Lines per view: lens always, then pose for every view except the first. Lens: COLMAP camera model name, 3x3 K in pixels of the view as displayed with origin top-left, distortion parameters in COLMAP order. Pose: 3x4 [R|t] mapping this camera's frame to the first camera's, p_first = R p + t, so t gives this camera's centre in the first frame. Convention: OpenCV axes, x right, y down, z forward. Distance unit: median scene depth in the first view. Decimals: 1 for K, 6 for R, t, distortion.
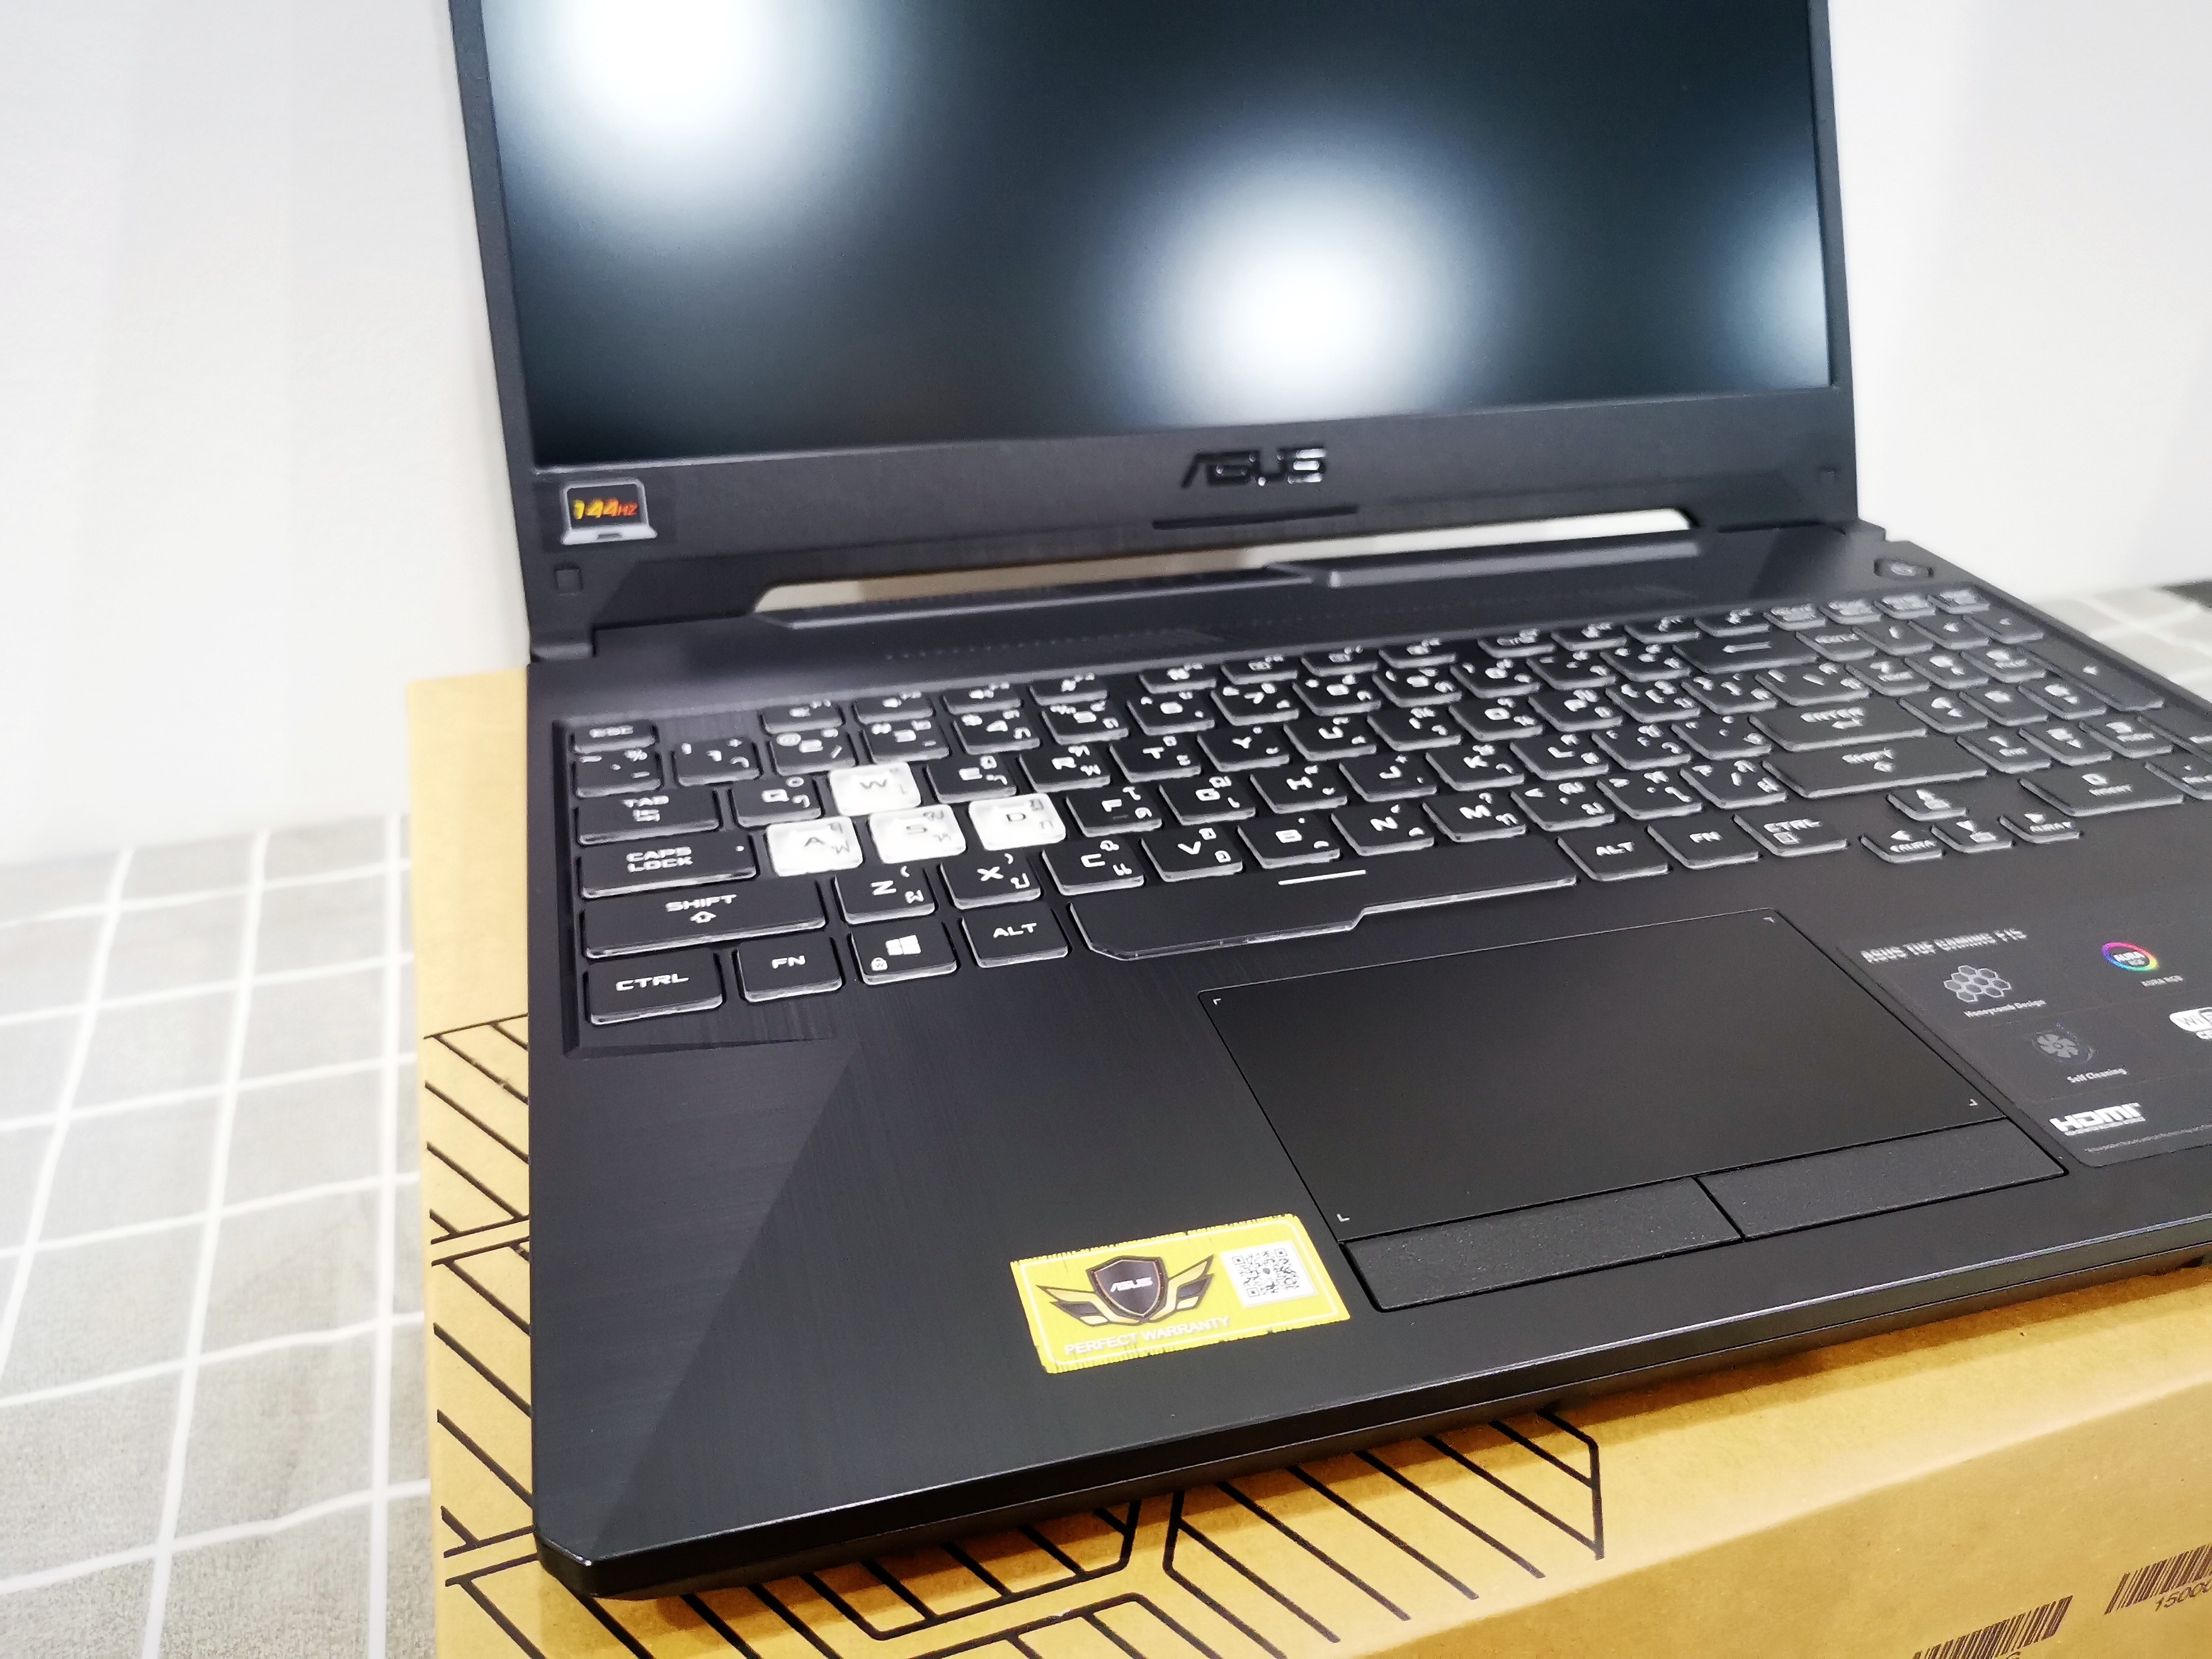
lens RADIAL K [[1725.8, 0, 1135.2], [0, 1725.8, 772.1], [0, 0, 1]] dist [0.005107, -0.001253]
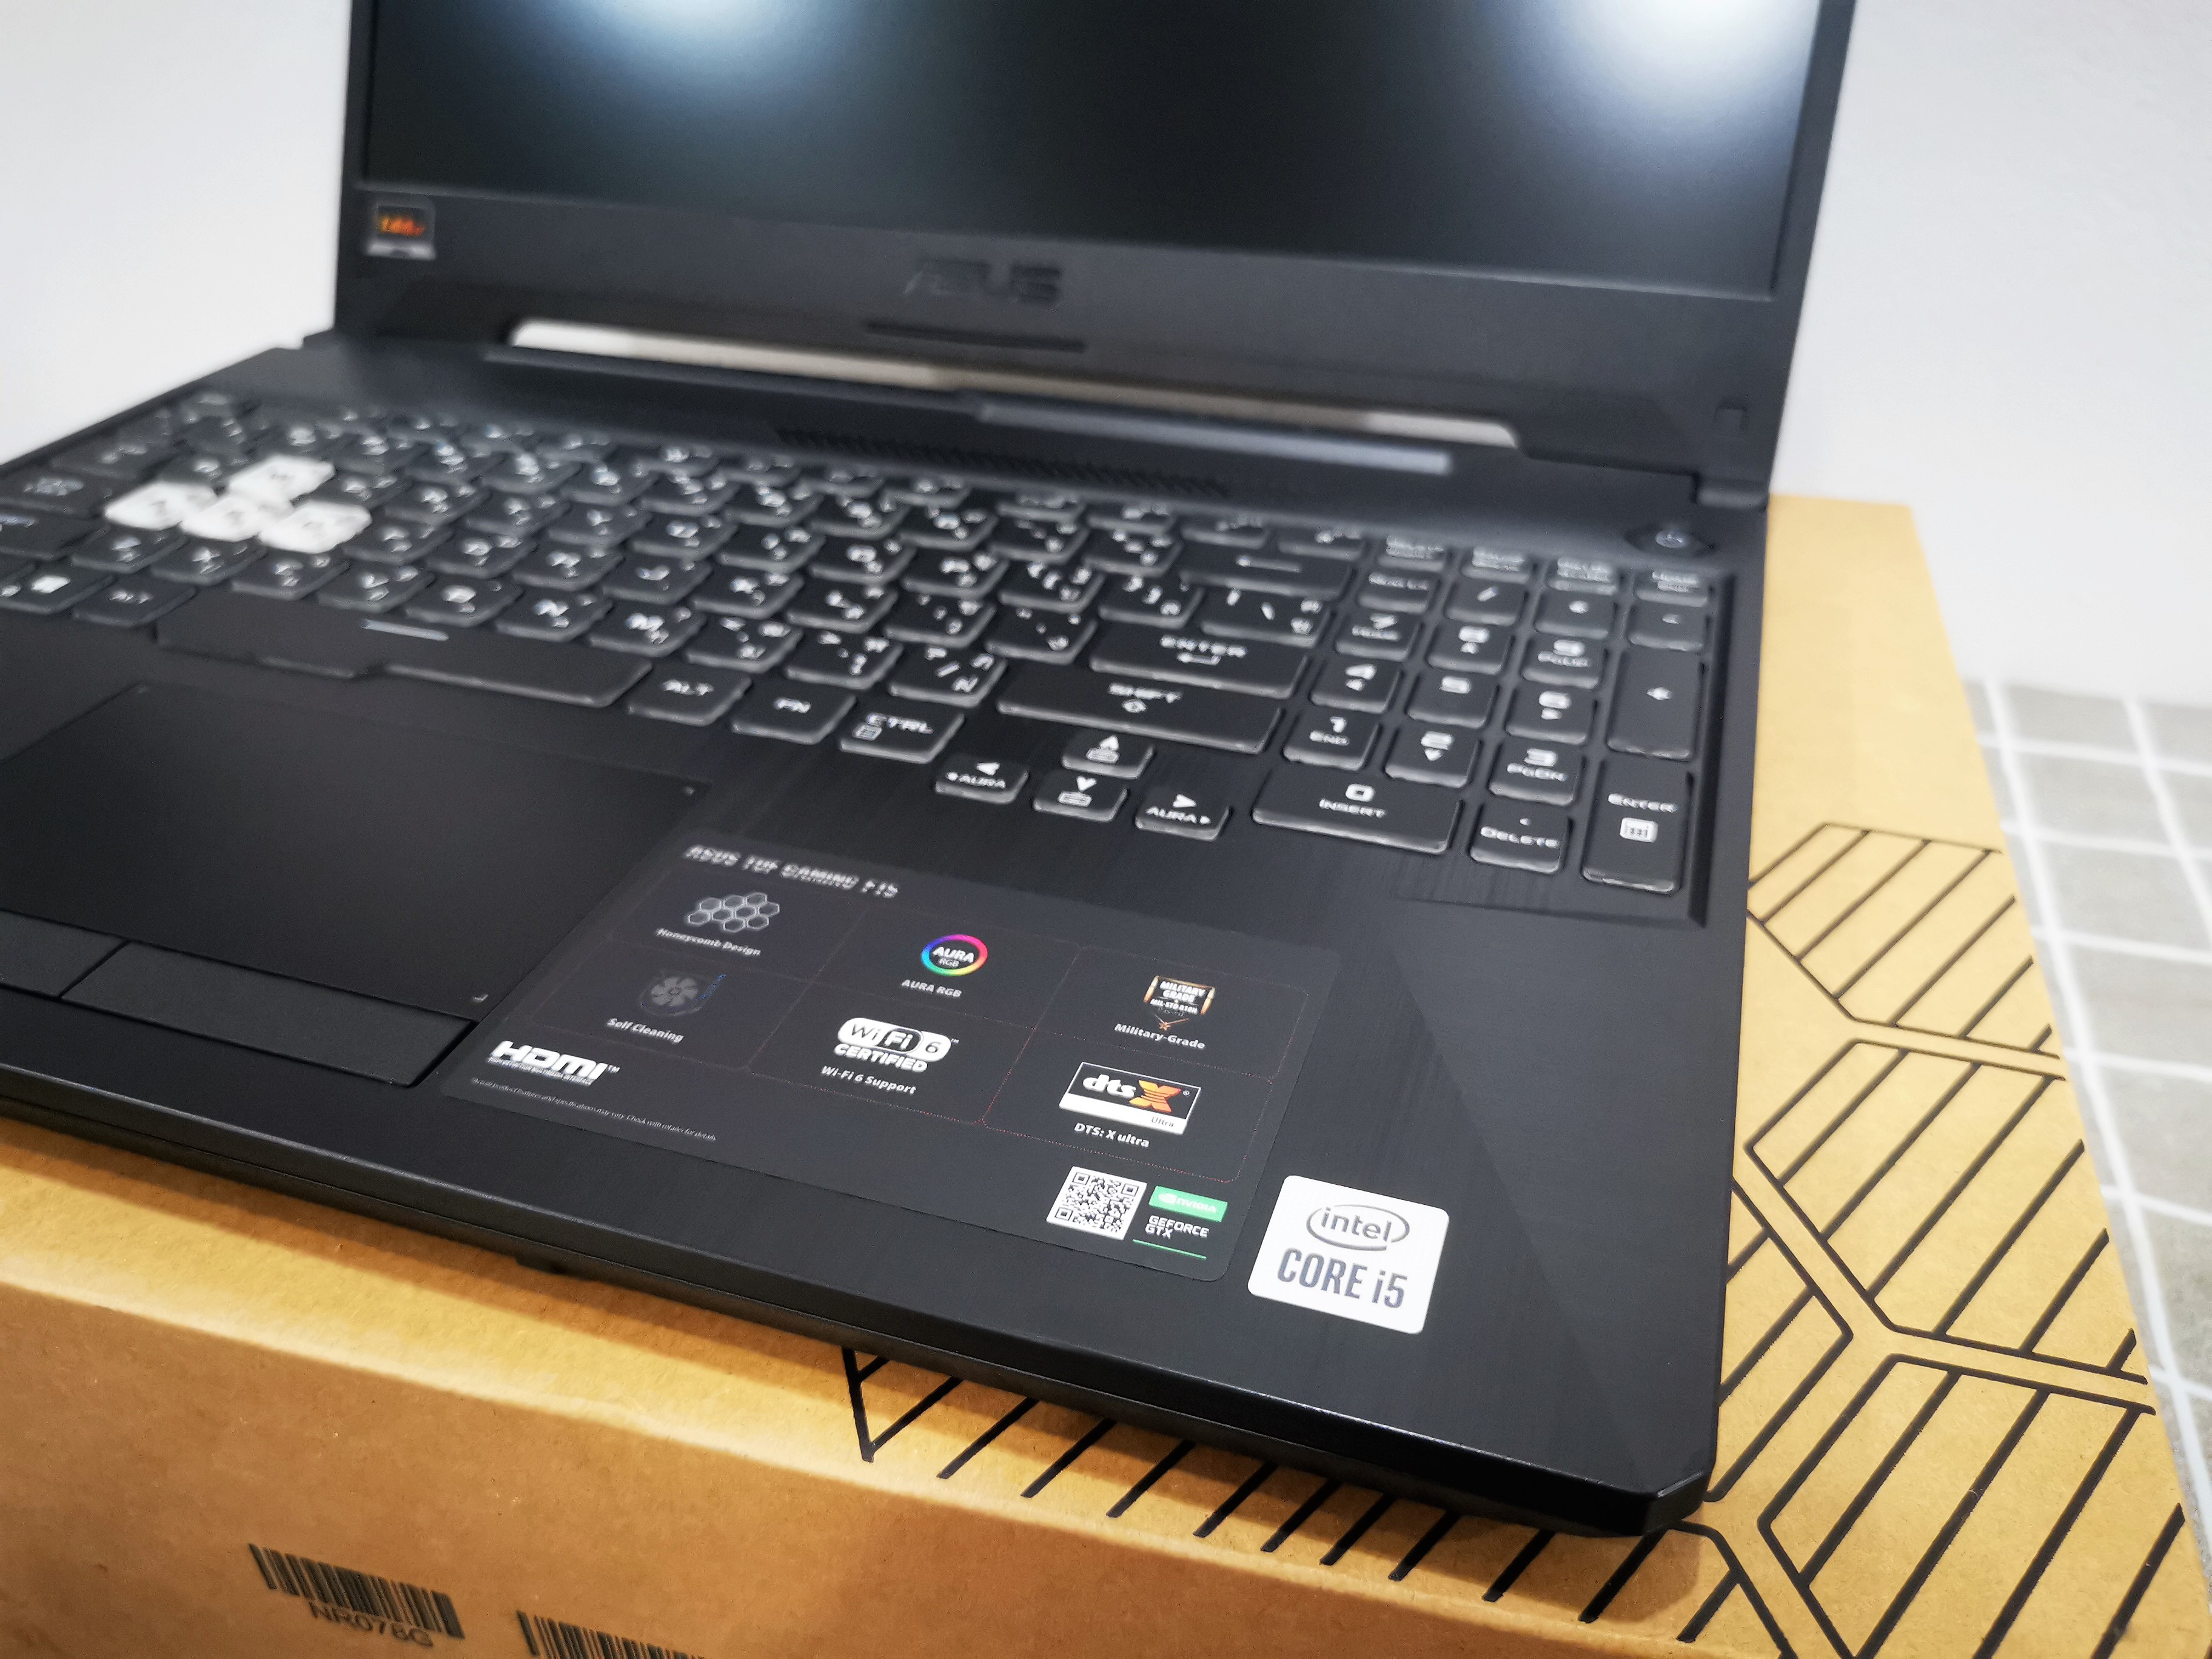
lens RADIAL K [[1725.8, 0, 1096.9], [0, 1725.8, 821.9], [0, 0, 1]] dist [0.005107, -0.001253]
pose [[0.824207, 0.281714, -0.491244, 0.839566], [-0.244347, 0.959488, 0.140274, -0.059877], [0.510860, 0.004419, 0.859653, 0.328205]]
